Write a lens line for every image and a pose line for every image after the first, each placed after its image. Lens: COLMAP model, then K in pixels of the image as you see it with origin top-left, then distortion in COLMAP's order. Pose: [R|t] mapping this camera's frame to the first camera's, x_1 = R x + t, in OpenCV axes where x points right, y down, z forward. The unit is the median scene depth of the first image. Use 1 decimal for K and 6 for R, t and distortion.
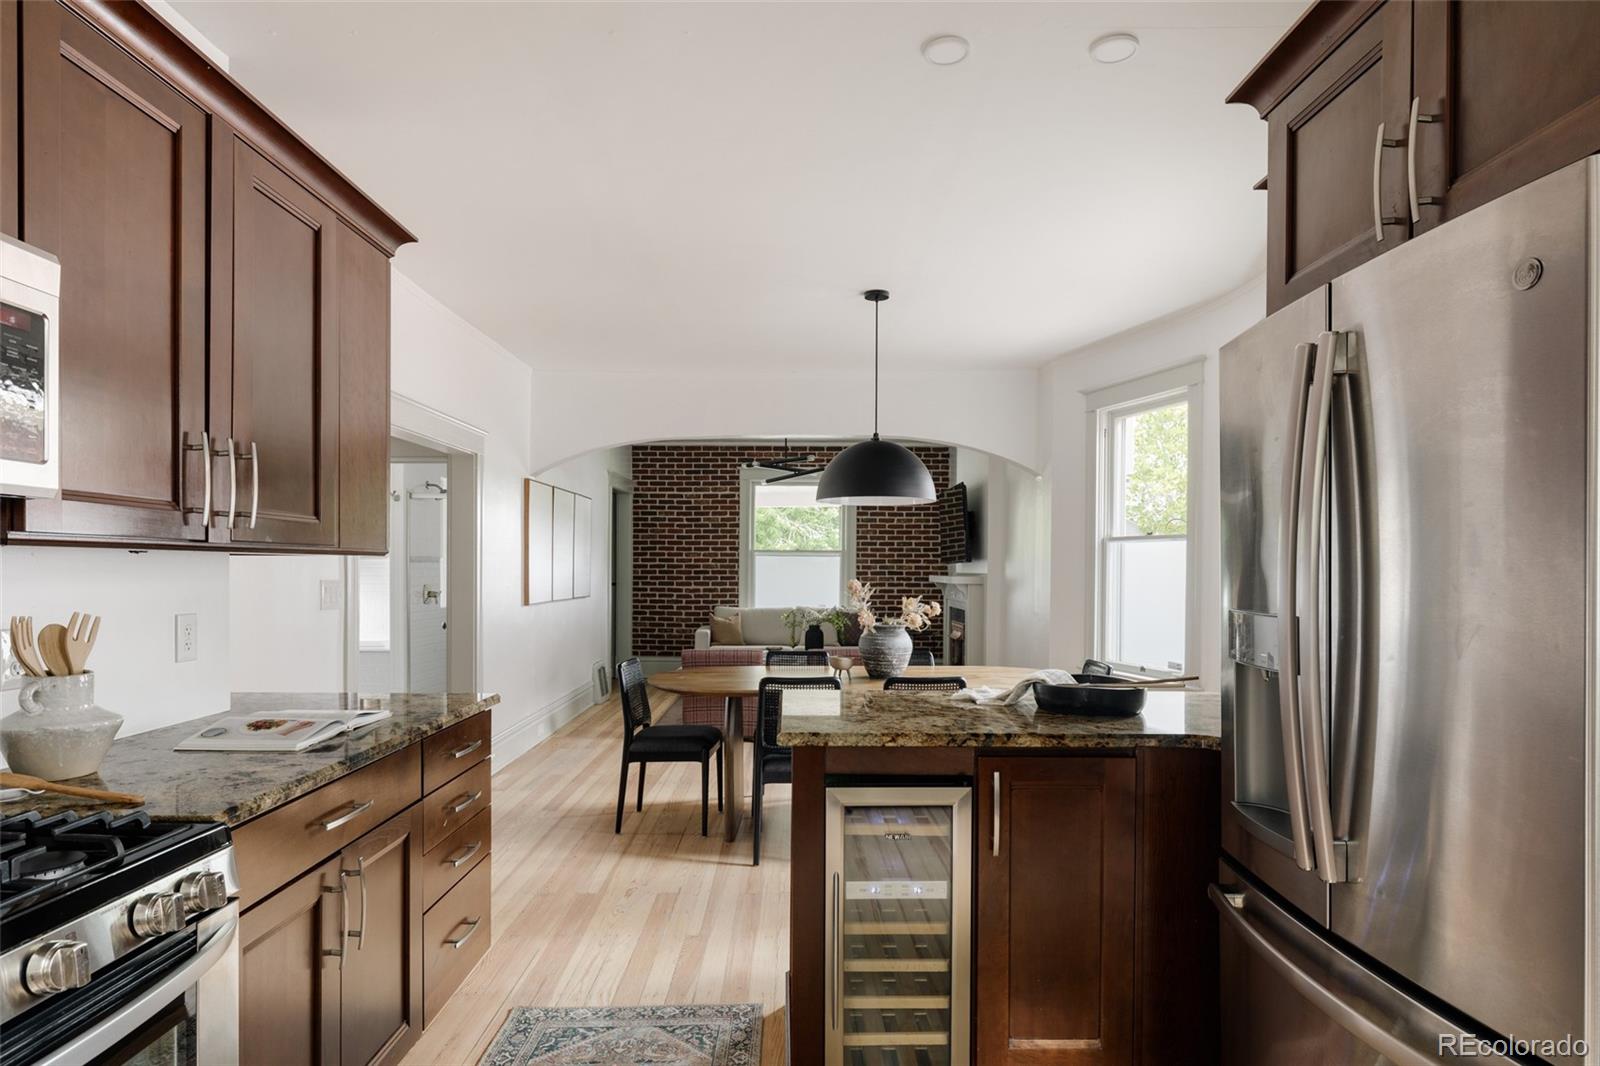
lens RADIAL K [[910.7, 0, 773.3], [0, 910.7, 580.2], [0, 0, 1]] dist [0.019409, 0.000246]
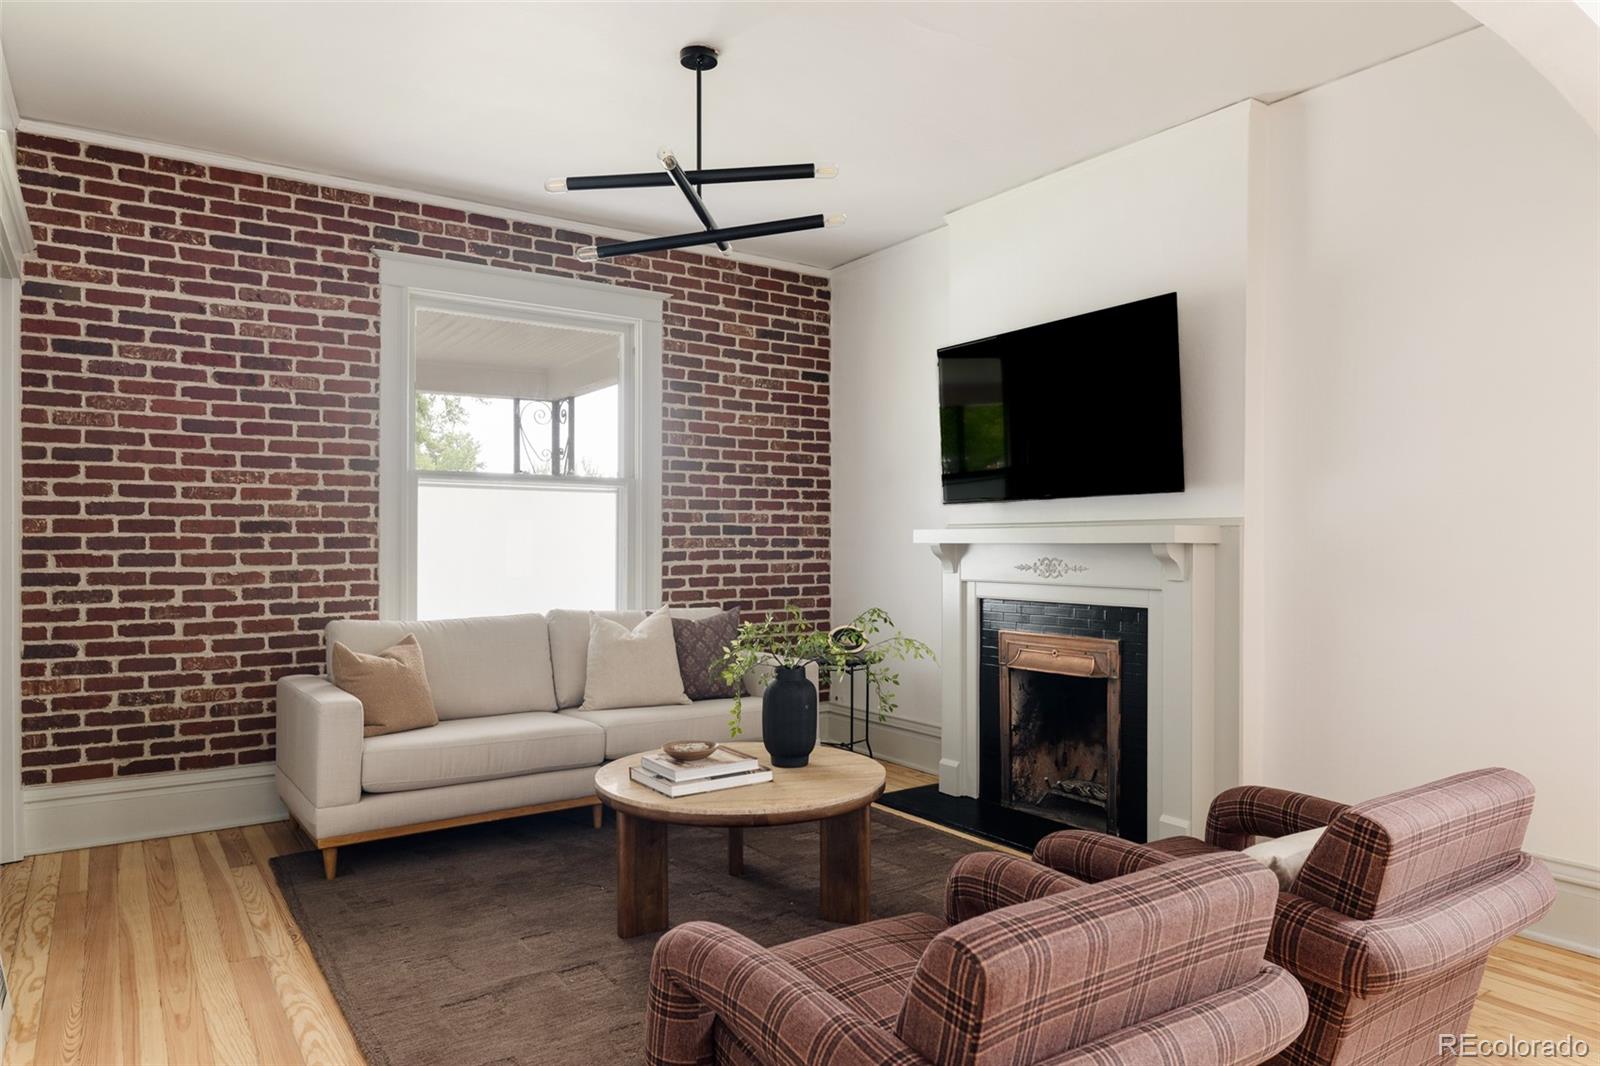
lens RADIAL K [[1020.3, 0, 810.0], [0, 1020.3, 541.6], [0, 0, 1]] dist [0.001024, 0.000623]
pose [[0.803364, -0.004254, 0.595474, -0.146348], [0.007468, 0.999968, -0.002931, -0.000095], [-0.595442, 0.006802, 0.803369, 0.549767]]
